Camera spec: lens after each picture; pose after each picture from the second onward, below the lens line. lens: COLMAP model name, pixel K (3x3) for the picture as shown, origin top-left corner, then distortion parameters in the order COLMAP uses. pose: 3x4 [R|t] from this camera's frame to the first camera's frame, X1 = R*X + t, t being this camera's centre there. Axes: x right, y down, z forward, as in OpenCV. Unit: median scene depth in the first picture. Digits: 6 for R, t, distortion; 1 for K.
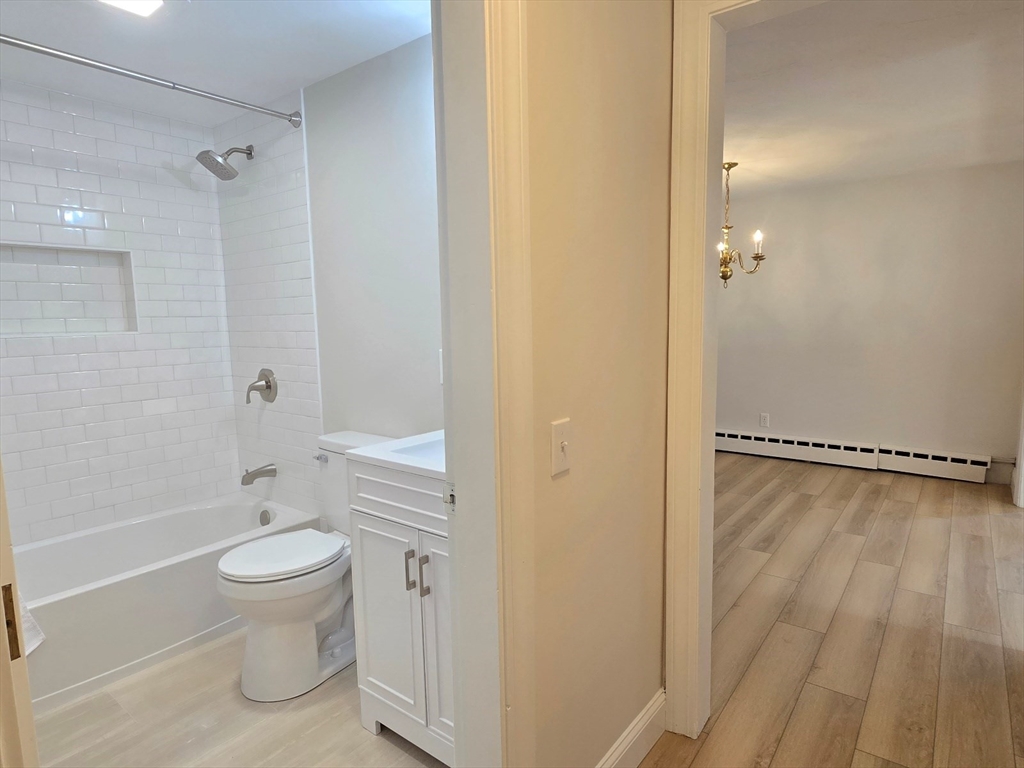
lens RADIAL K [[584.9, 0, 513.9], [0, 584.9, 390.8], [0, 0, 1]] dist [-0.000559, -0.003563]
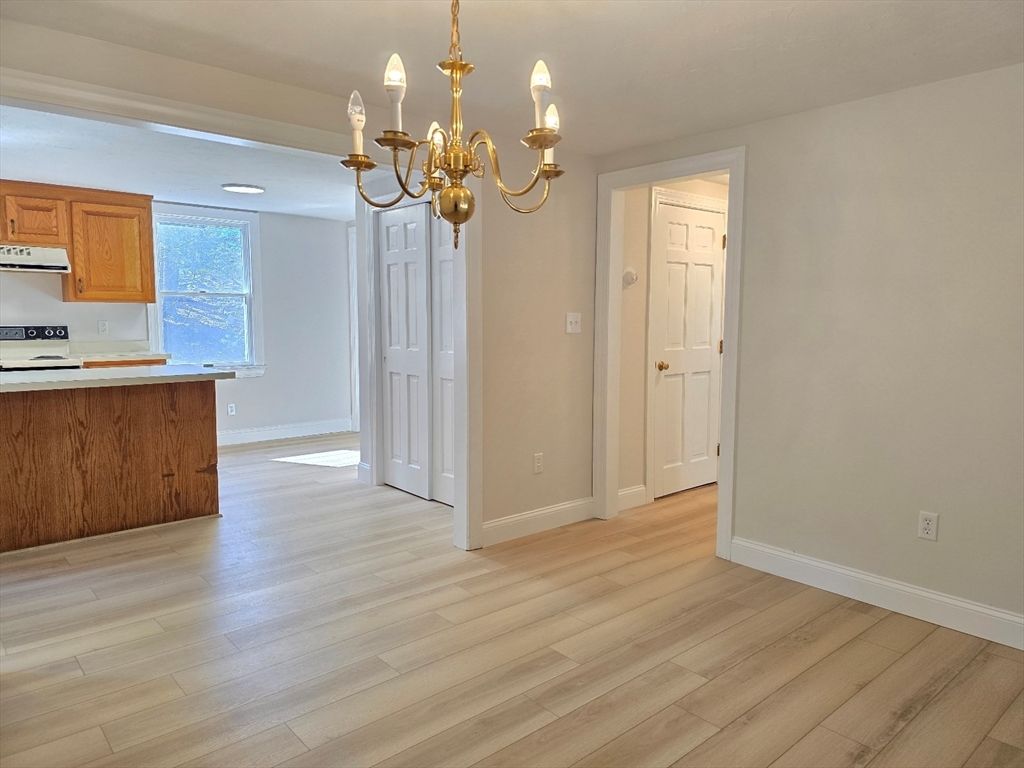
lens RADIAL K [[691.3, 0, 510.4], [0, 691.3, 380.8], [0, 0, 1]] dist [0.050847, -0.004299]
pose [[-0.980661, -0.006068, 0.195621, 0.381095], [0.036718, 0.976068, 0.214345, -0.281868], [-0.192240, 0.217382, -0.956969, 2.115684]]
